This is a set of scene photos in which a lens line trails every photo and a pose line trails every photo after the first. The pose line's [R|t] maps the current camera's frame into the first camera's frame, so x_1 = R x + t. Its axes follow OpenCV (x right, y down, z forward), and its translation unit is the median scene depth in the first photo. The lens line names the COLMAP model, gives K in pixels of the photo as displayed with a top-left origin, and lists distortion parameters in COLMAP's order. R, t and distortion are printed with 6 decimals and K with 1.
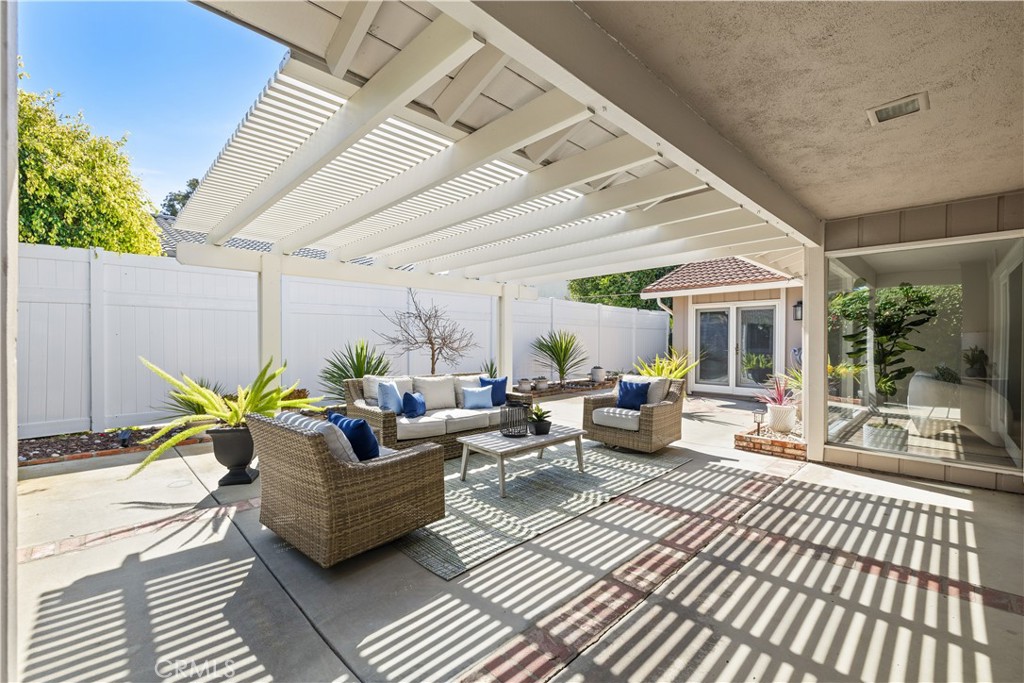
lens RADIAL K [[431.3, 0, 512.0], [0, 431.3, 341.5], [0, 0, 1]] dist [-0.001776, -0.000502]
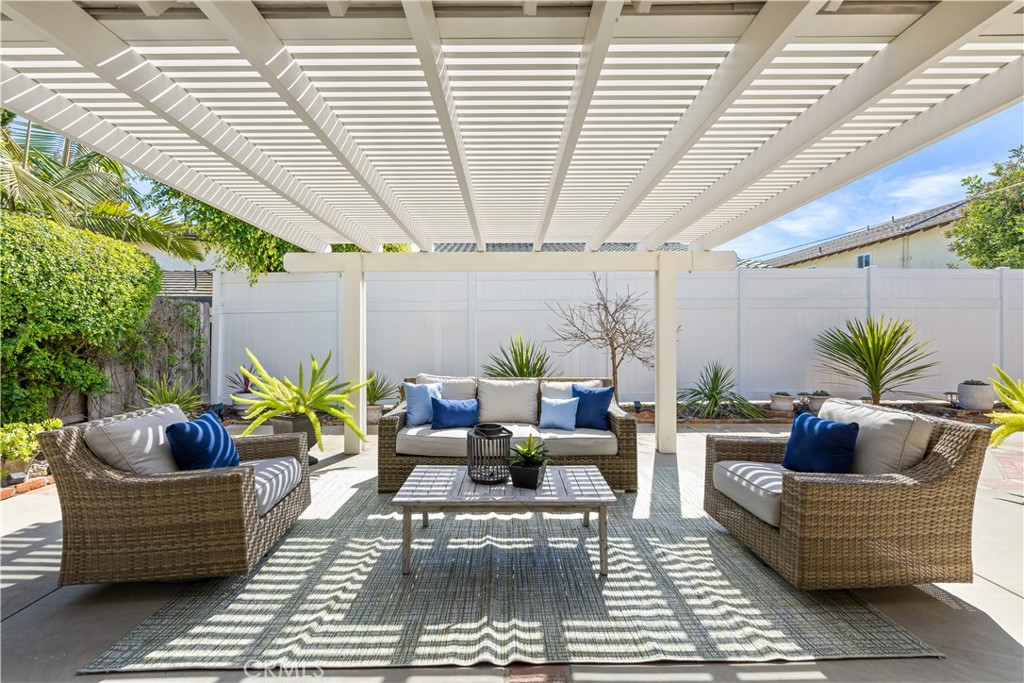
lens RADIAL K [[431.3, 0, 512.0], [0, 431.3, 341.5], [0, 0, 1]] dist [-0.001776, -0.000502]
pose [[0.712367, -0.004388, -0.701793, 0.473326], [0.005123, 0.999986, -0.001052, 0.016492], [0.701788, -0.002845, 0.712380, 0.572278]]
